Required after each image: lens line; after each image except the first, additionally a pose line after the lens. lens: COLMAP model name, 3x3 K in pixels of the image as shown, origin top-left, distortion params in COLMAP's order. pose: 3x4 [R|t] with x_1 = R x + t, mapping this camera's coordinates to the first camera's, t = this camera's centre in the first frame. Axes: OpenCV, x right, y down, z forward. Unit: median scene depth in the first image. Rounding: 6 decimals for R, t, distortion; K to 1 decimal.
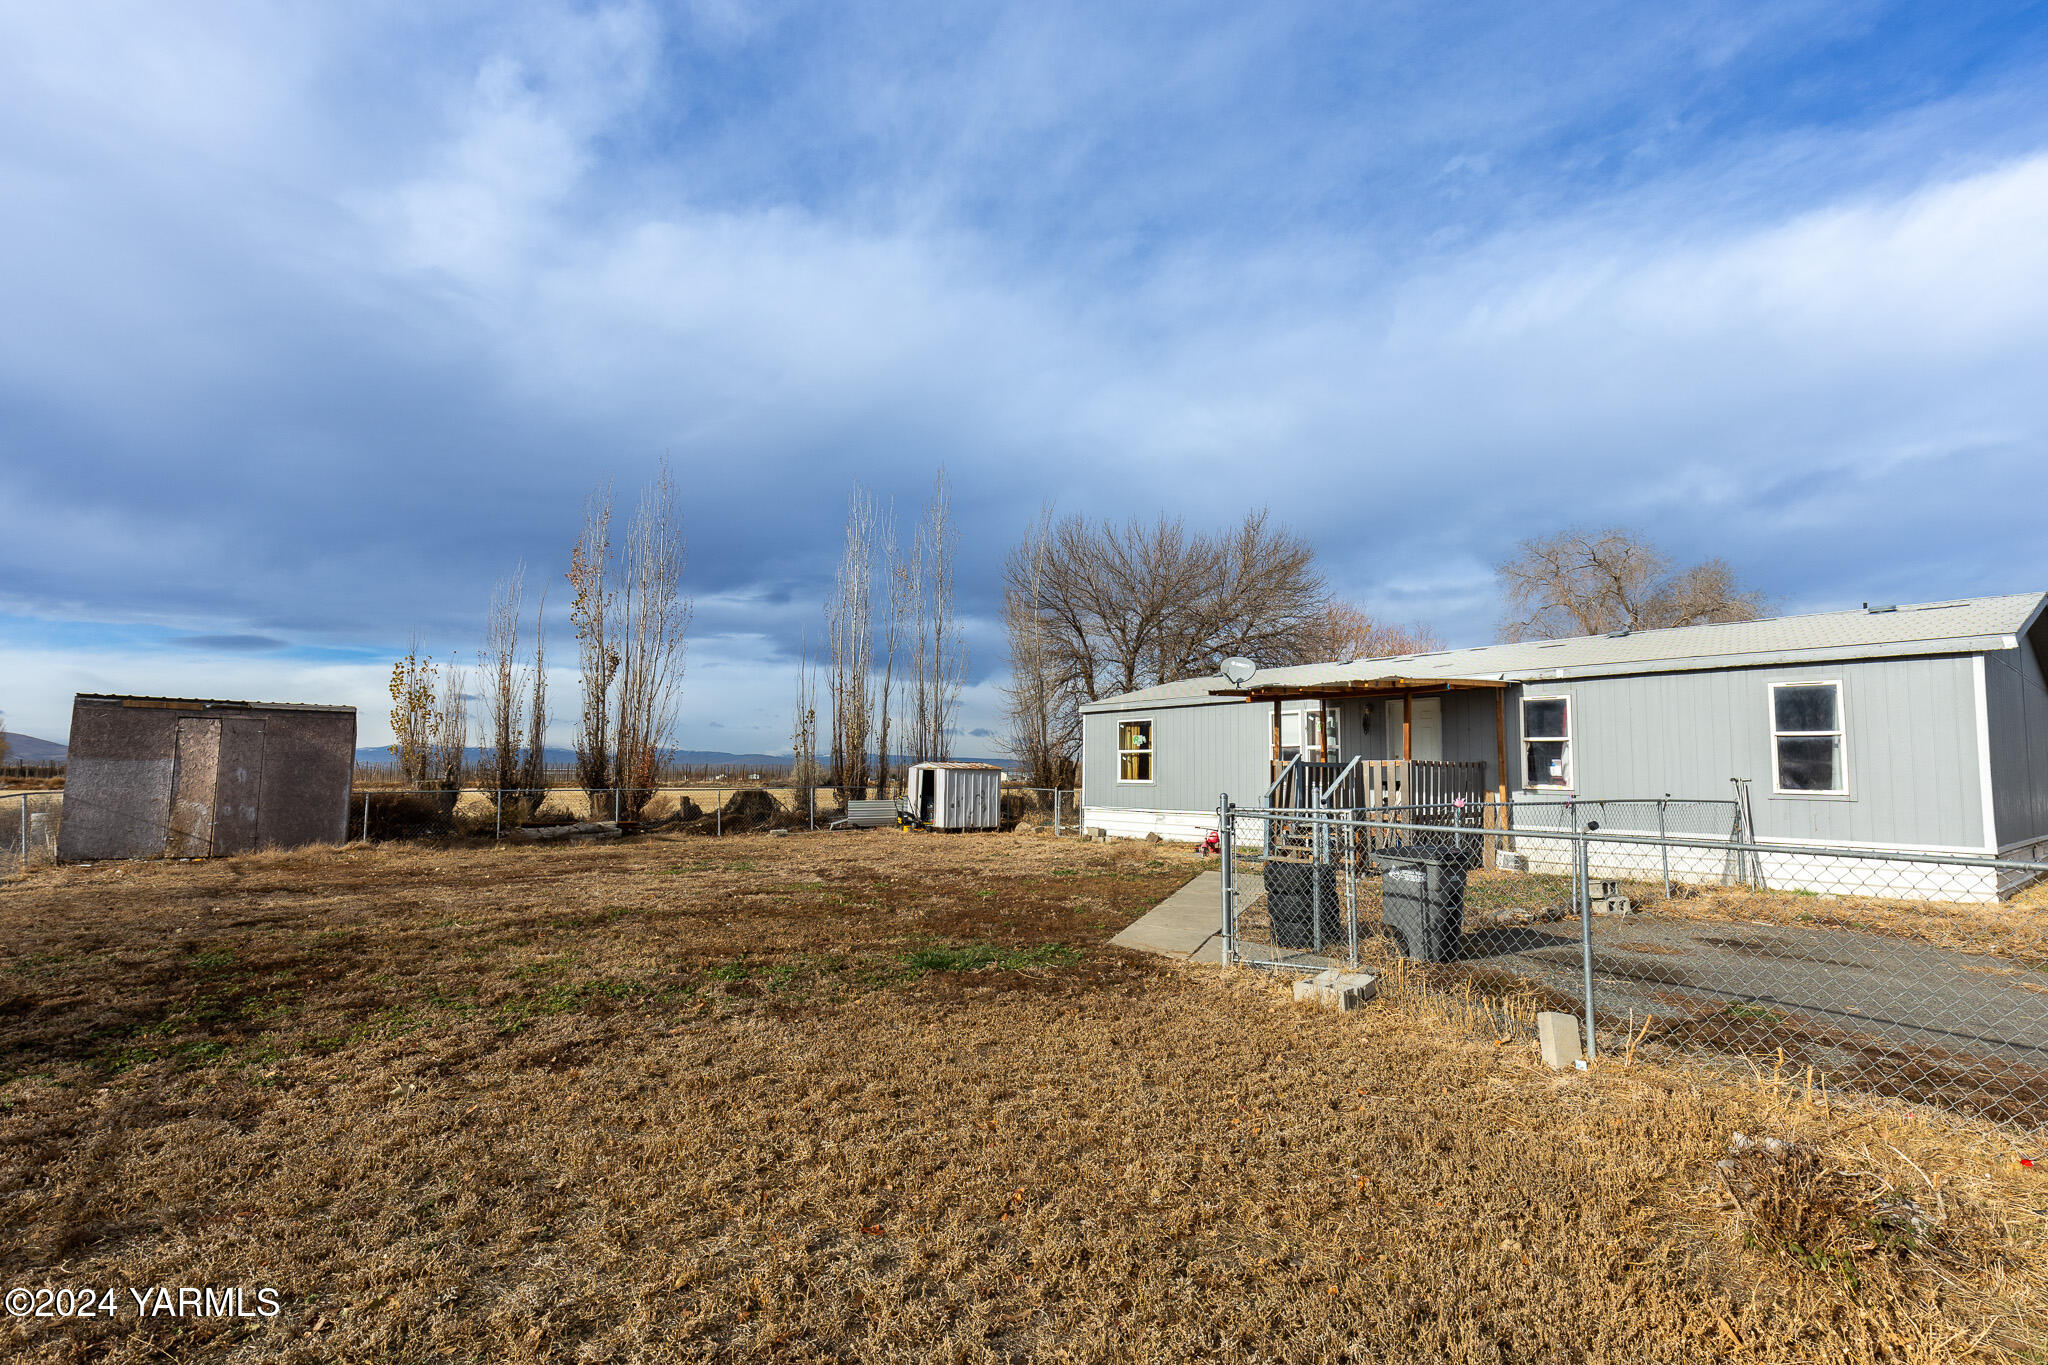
lens RADIAL K [[918.2, 0, 1024.8], [0, 918.2, 702.4], [0, 0, 1]] dist [0.002885, -0.000631]
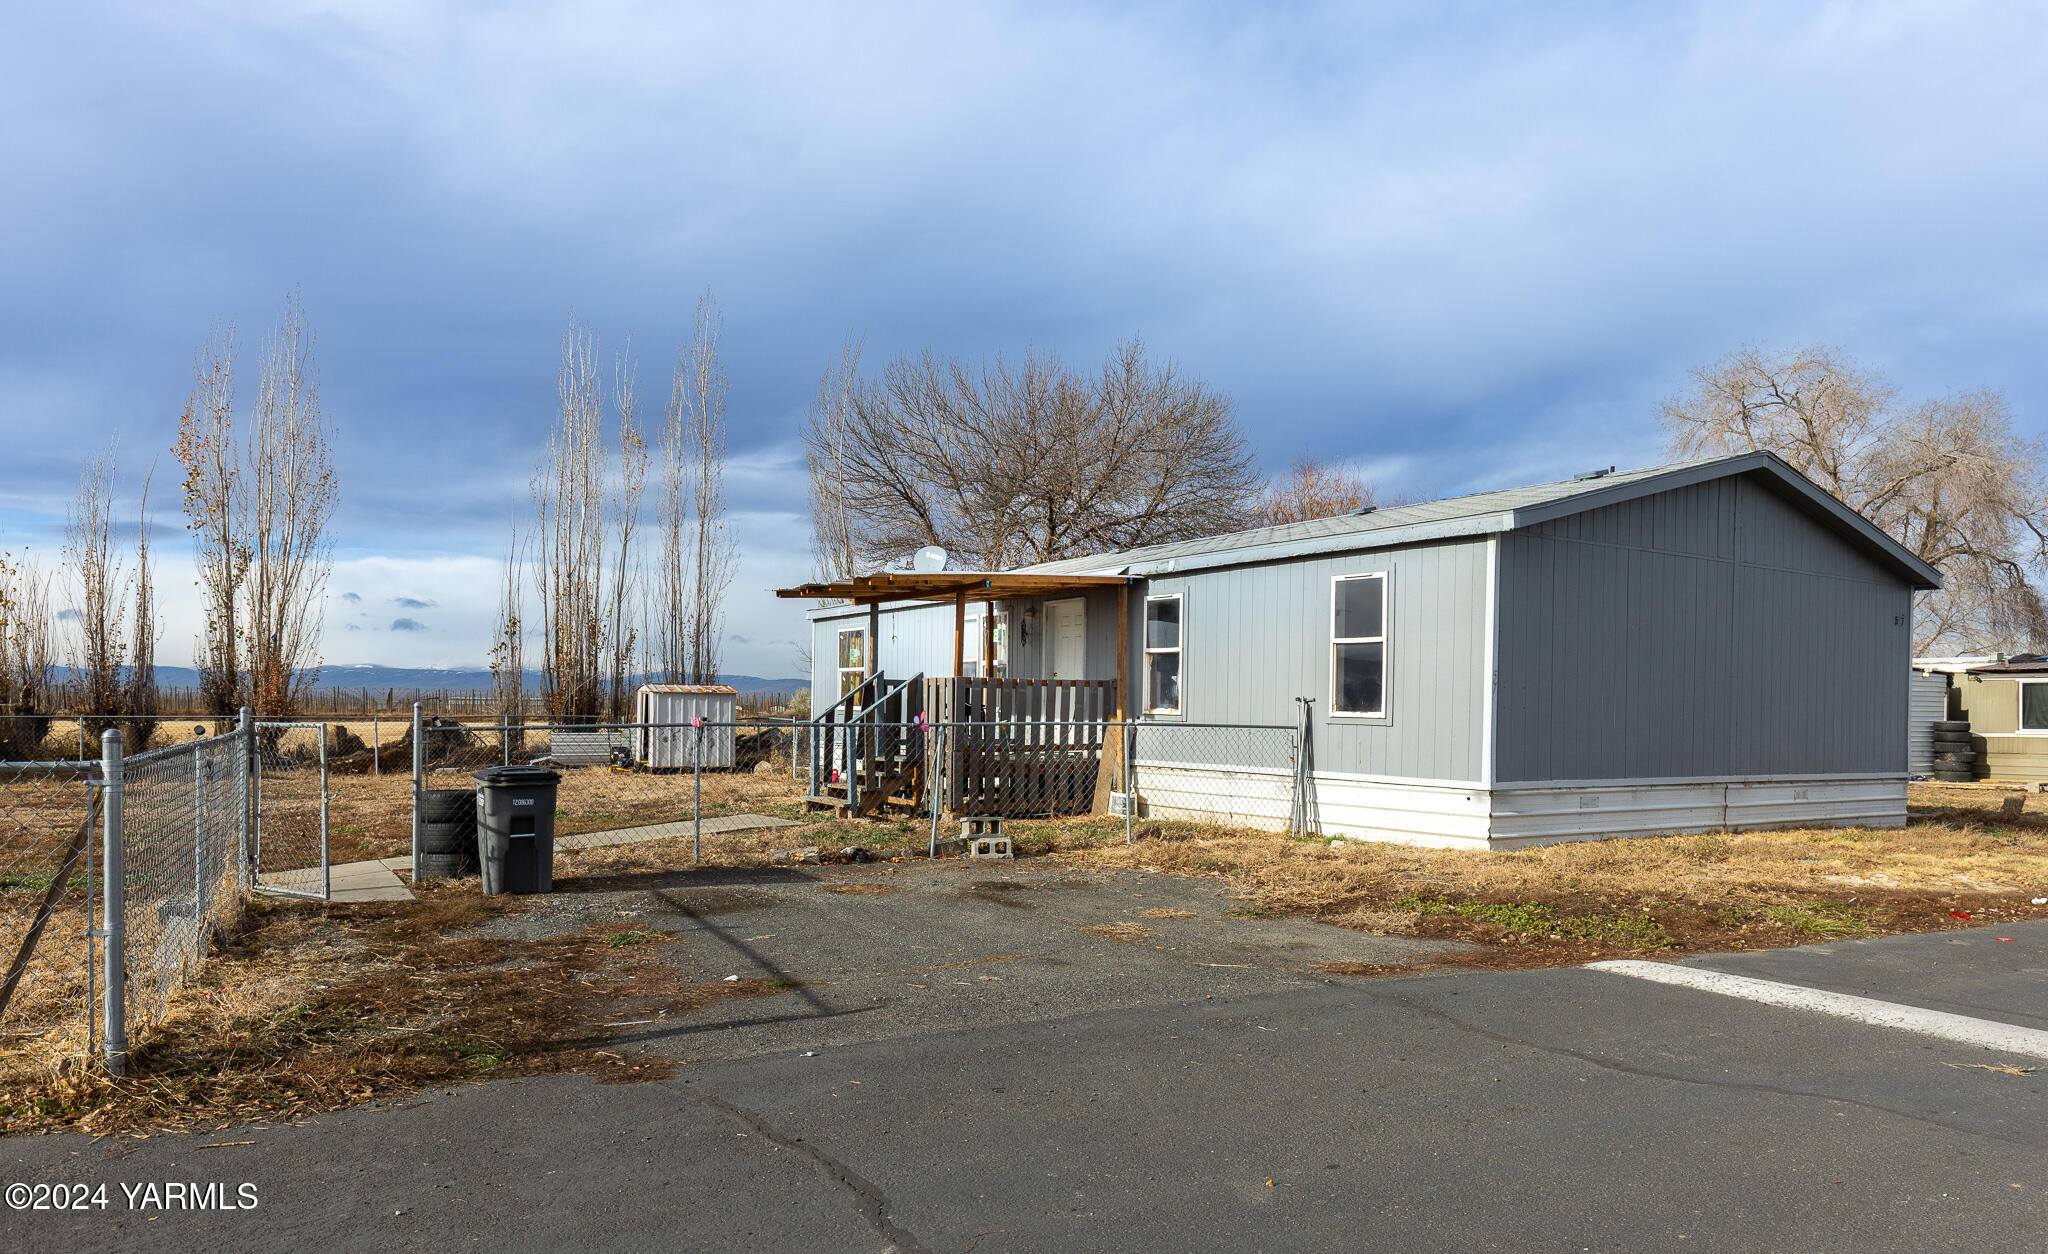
lens RADIAL K [[1285.0, 0, 1027.7], [0, 1285.0, 710.1], [0, 0, 1]] dist [0.007377, 0.001277]
pose [[0.995212, 0.004602, -0.097634, 0.374807], [0.002891, 0.997068, 0.076467, 0.004756], [0.097700, -0.076383, 0.992280, -0.067211]]
